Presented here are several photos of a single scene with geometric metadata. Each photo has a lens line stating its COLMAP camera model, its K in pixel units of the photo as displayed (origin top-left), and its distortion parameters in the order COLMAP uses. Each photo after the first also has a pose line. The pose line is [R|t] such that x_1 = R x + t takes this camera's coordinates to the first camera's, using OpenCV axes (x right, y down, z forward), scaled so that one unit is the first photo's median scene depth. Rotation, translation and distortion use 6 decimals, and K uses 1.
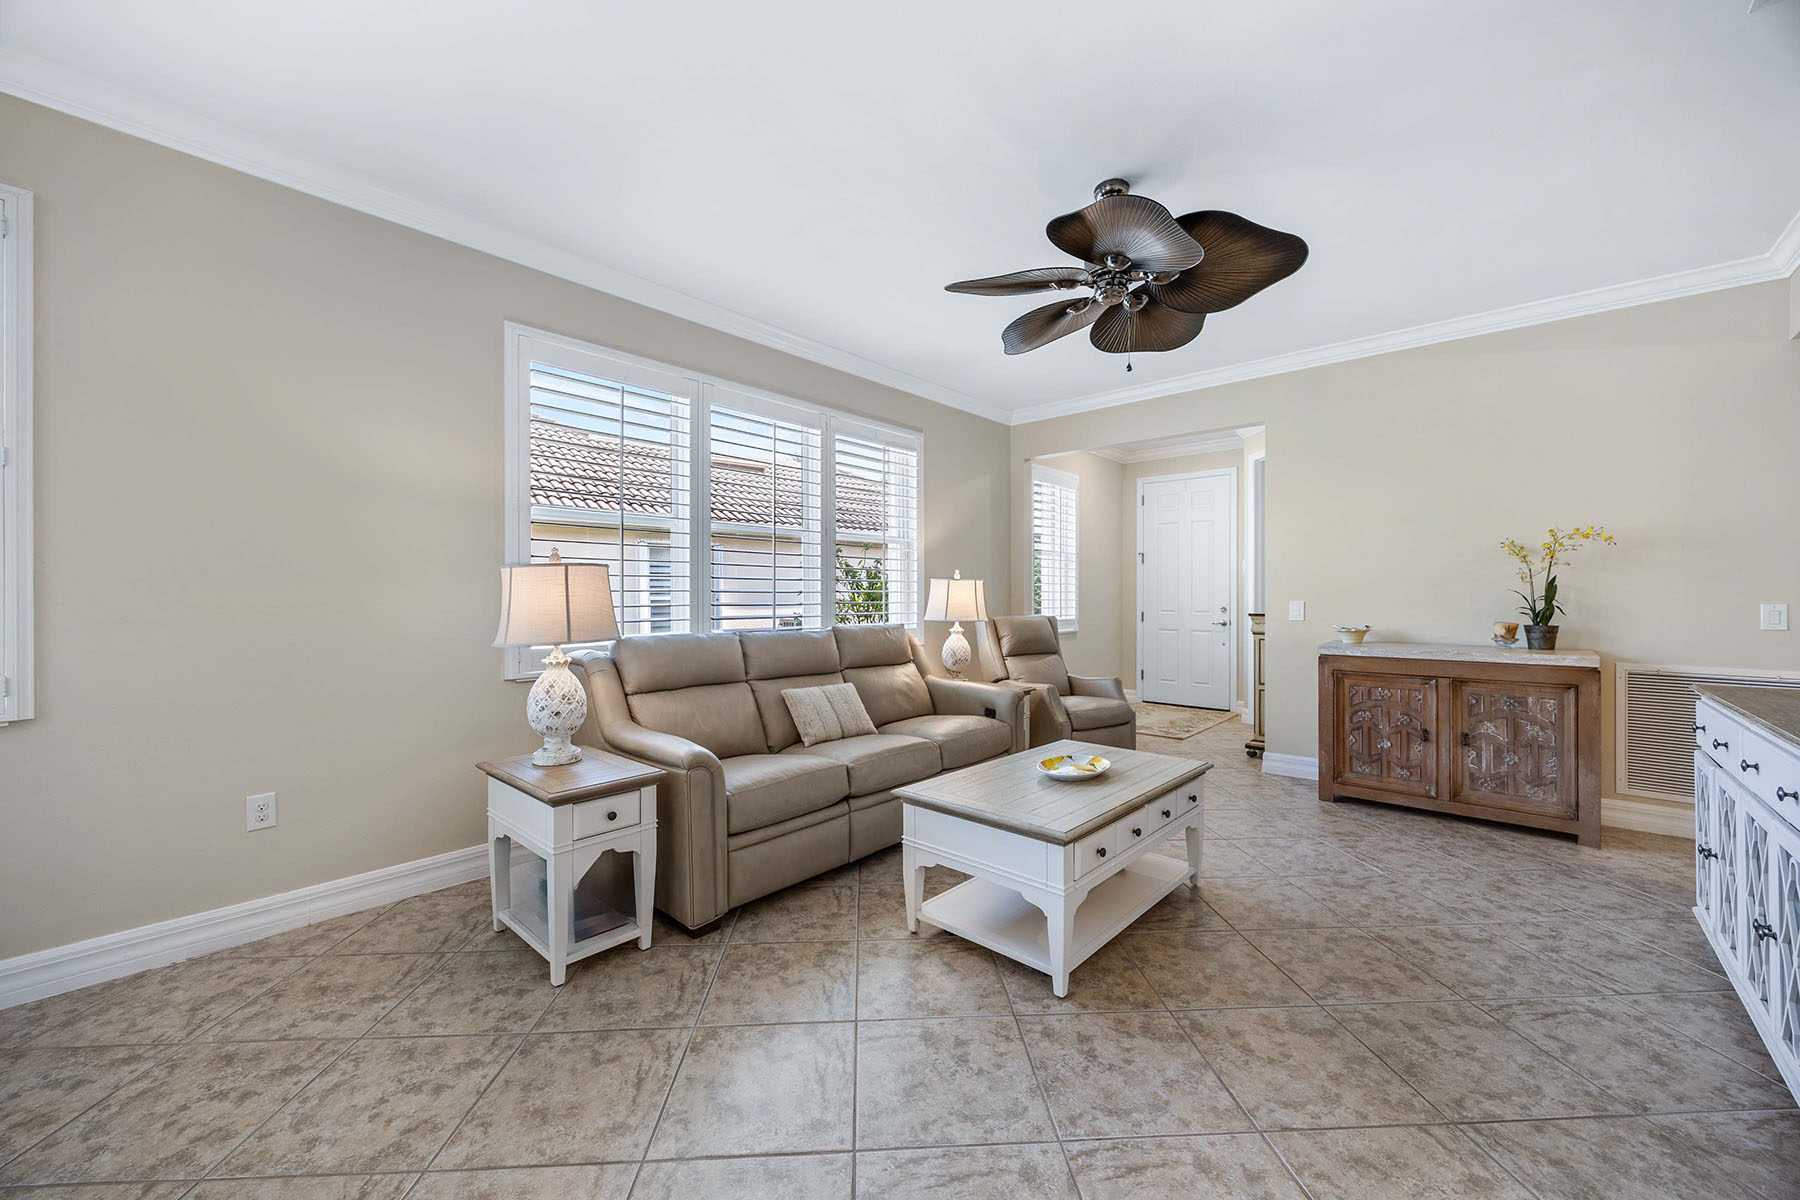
lens RADIAL K [[682.7, 0, 895.8], [0, 682.7, 595.6], [0, 0, 1]] dist [-0.004163, 0.000738]
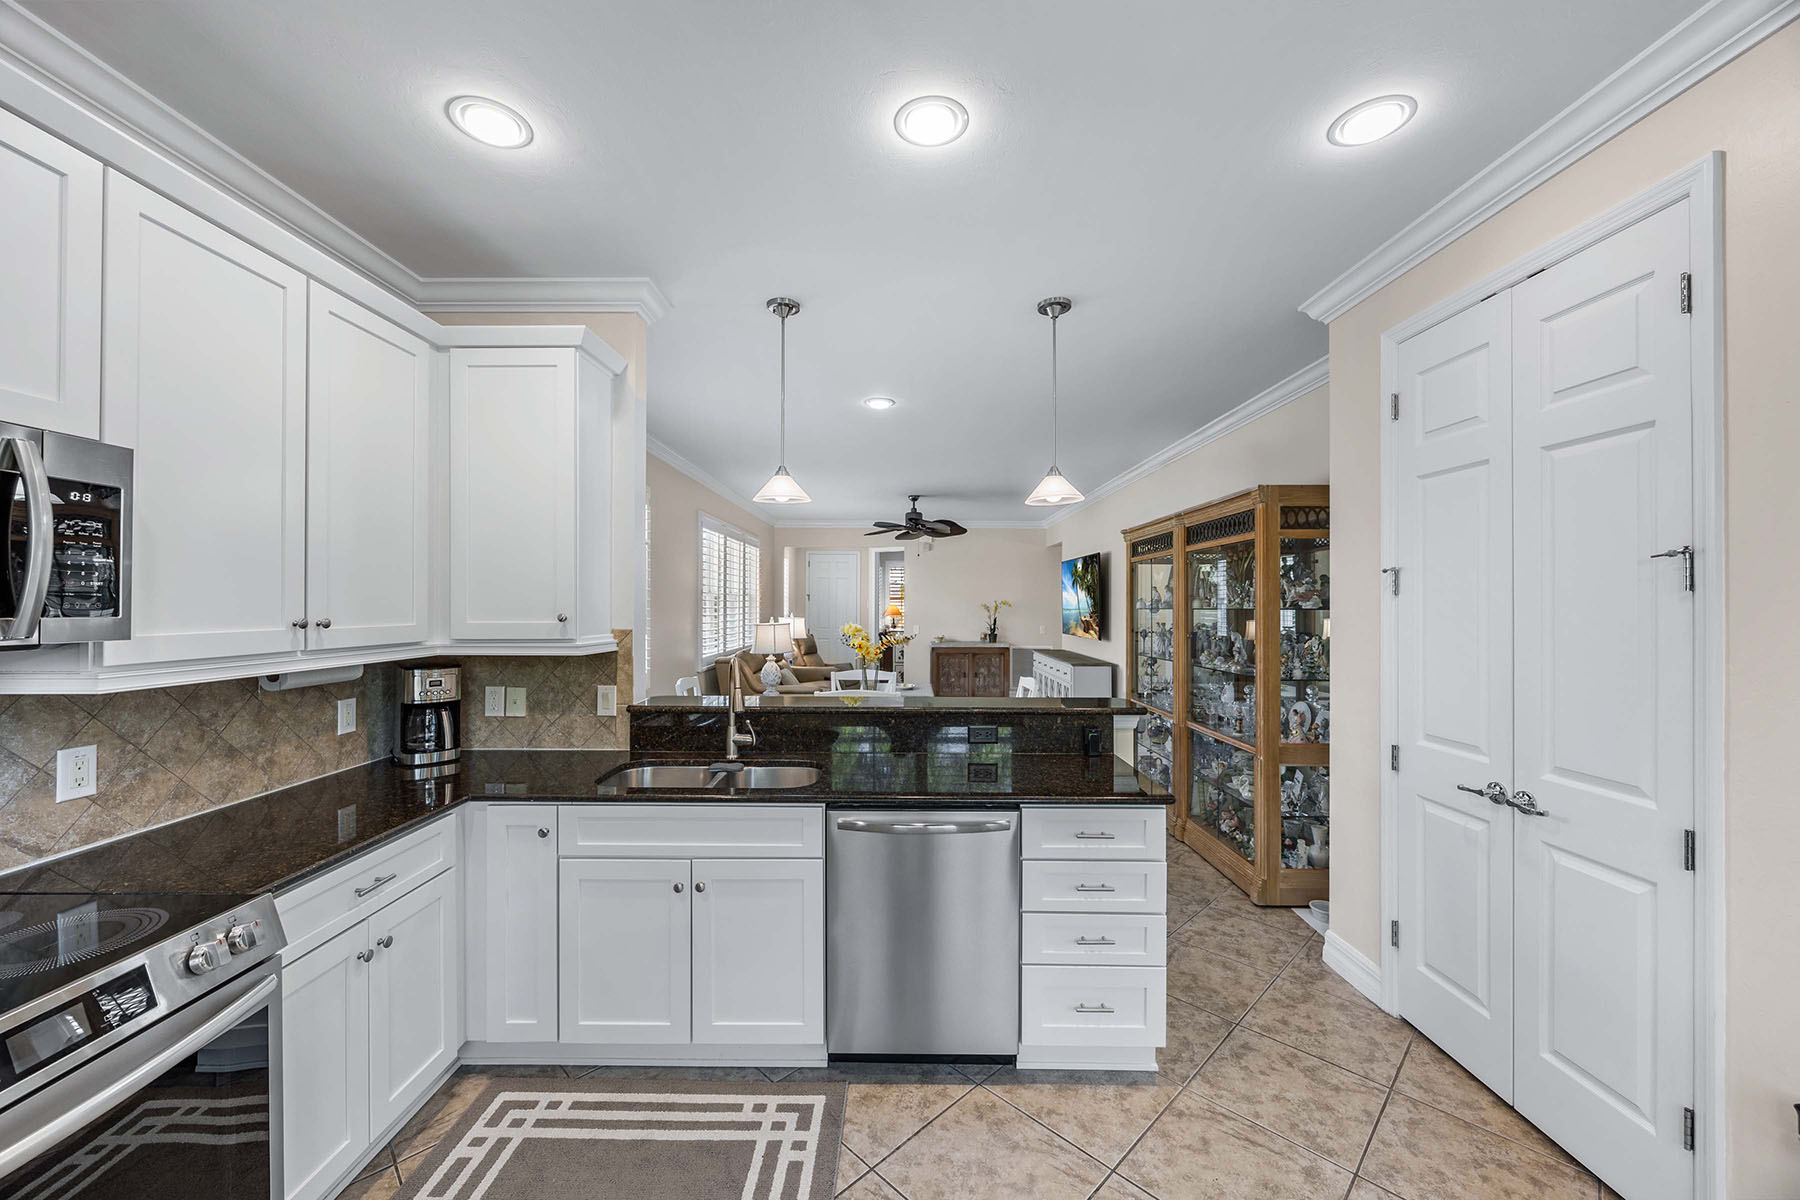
lens RADIAL K [[682.7, 0, 895.0], [0, 682.7, 599.9], [0, 0, 1]] dist [-0.004163, 0.000738]
pose [[0.747470, 0.006489, 0.664264, -1.520858], [-0.003257, 0.999976, -0.006103, -0.096751], [-0.664287, 0.002399, 0.747473, -1.054083]]
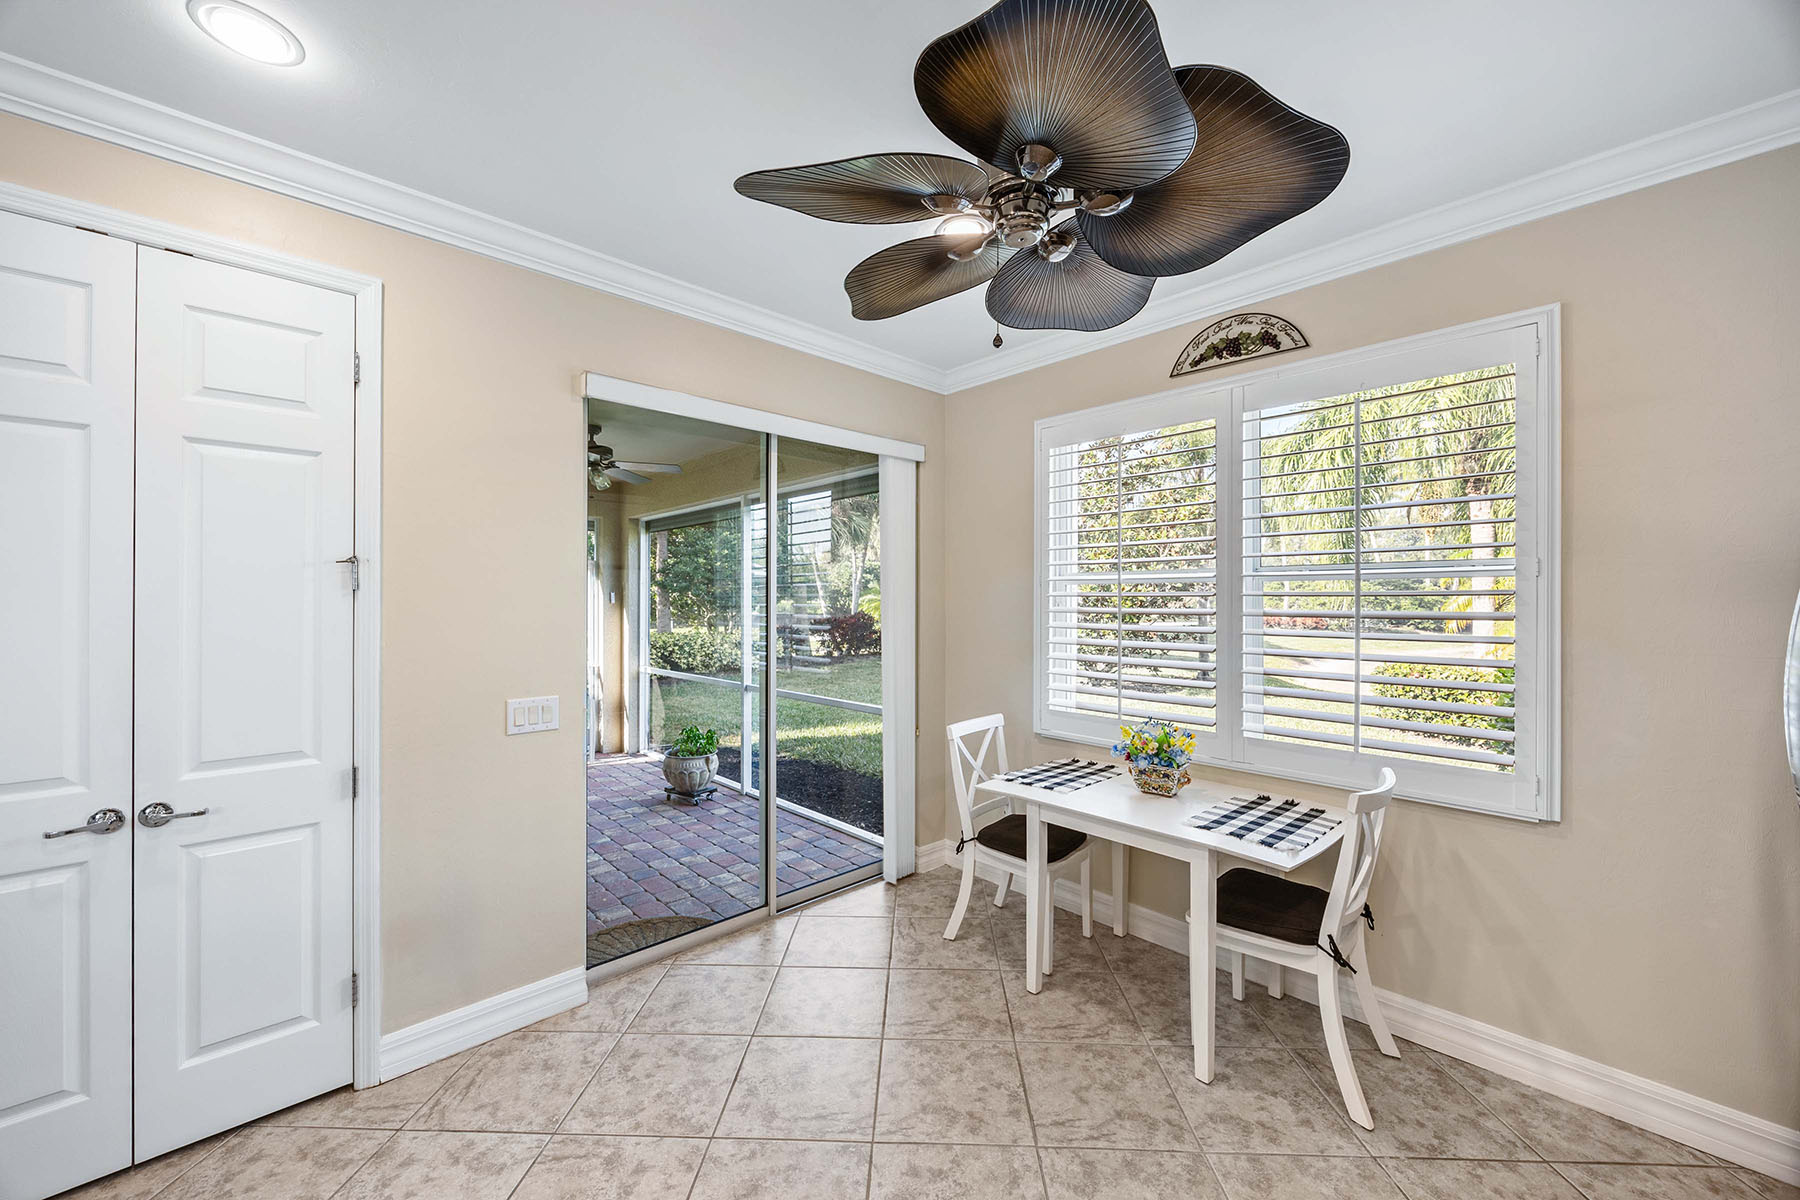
lens RADIAL K [[682.7, 0, 899.4], [0, 682.7, 594.0], [0, 0, 1]] dist [-0.004163, 0.000738]
pose [[-0.996731, 0.001979, 0.080764, -1.342060], [0.001572, 0.999986, -0.005110, -0.099122], [-0.080773, -0.004966, -0.996720, -0.437708]]
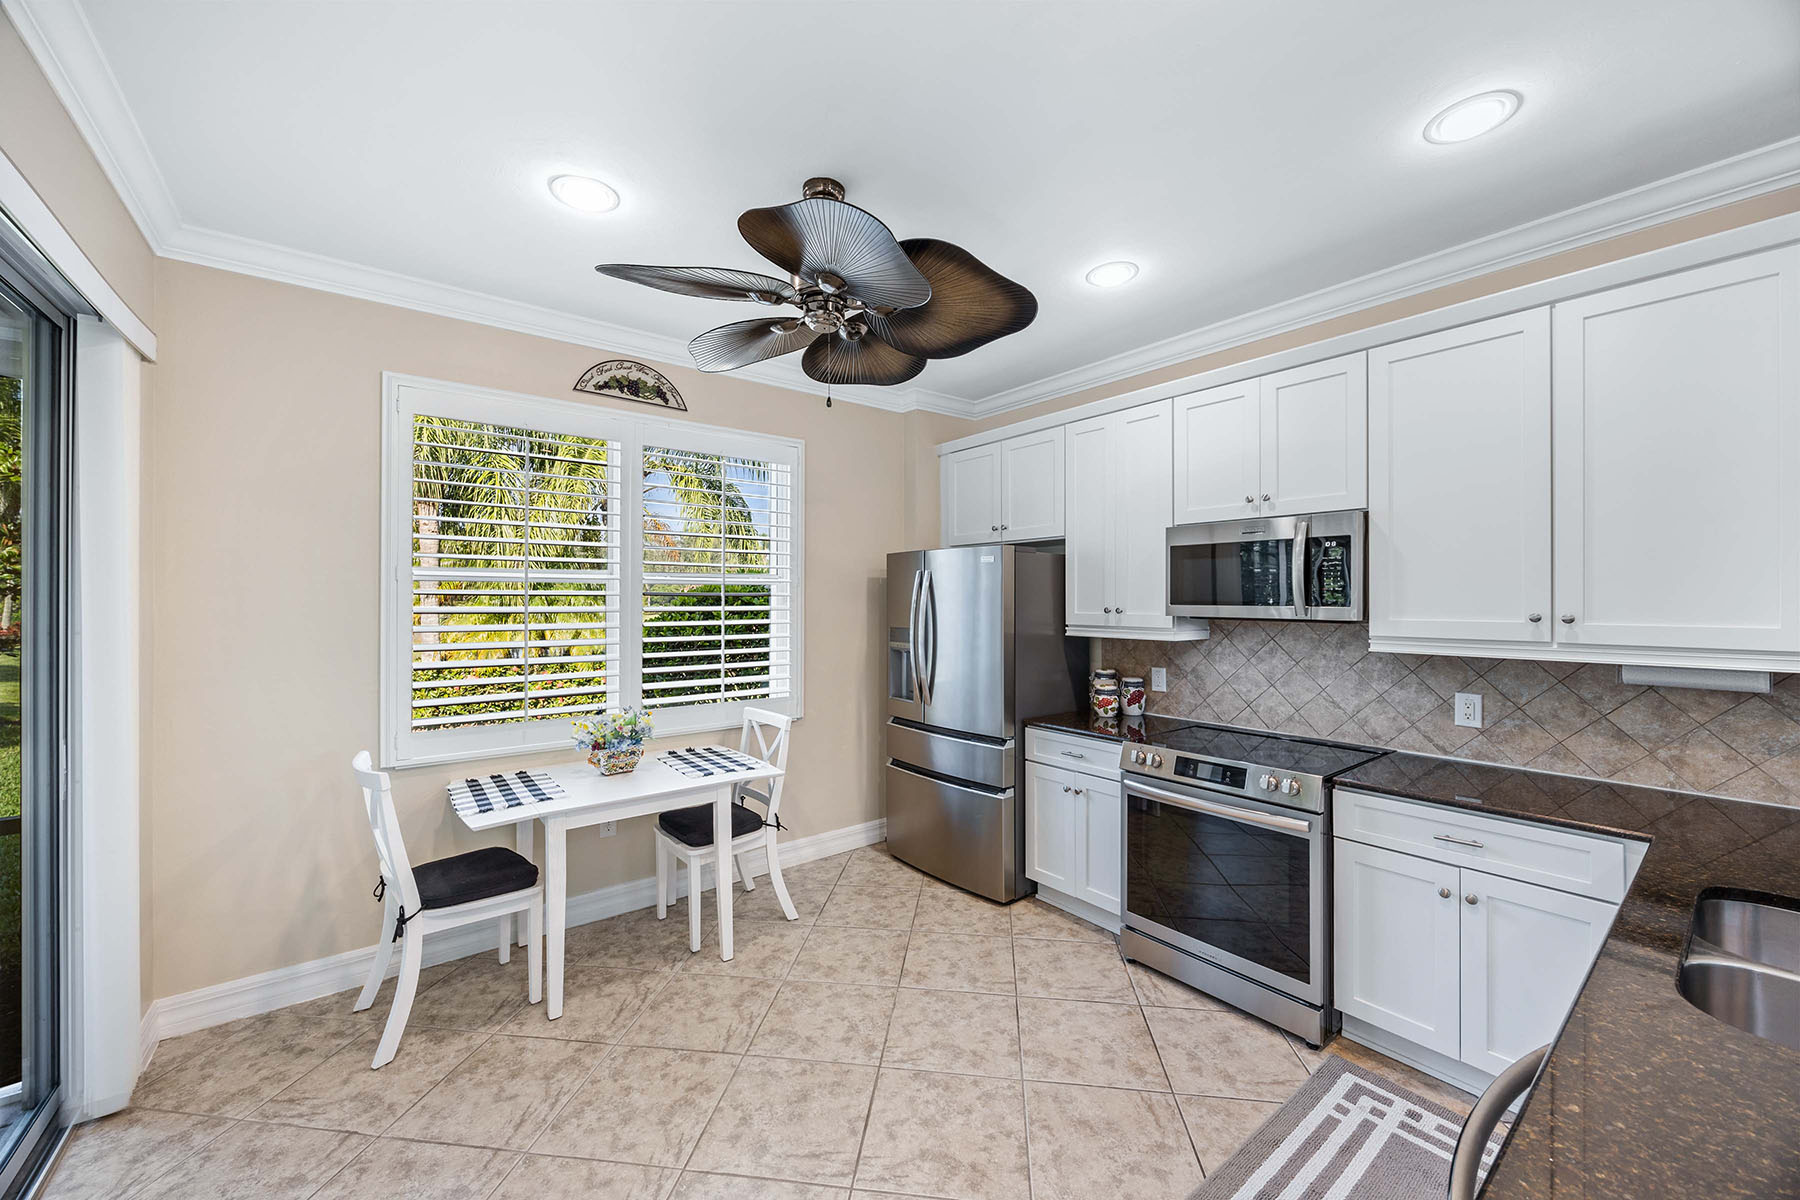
lens RADIAL K [[682.7, 0, 898.8], [0, 682.7, 595.0], [0, 0, 1]] dist [-0.004163, 0.000738]
pose [[-0.175036, -0.002600, -0.984559, -0.727230], [-0.000160, 0.999997, -0.002613, -0.098407], [0.984562, -0.000300, -0.175036, -0.764552]]
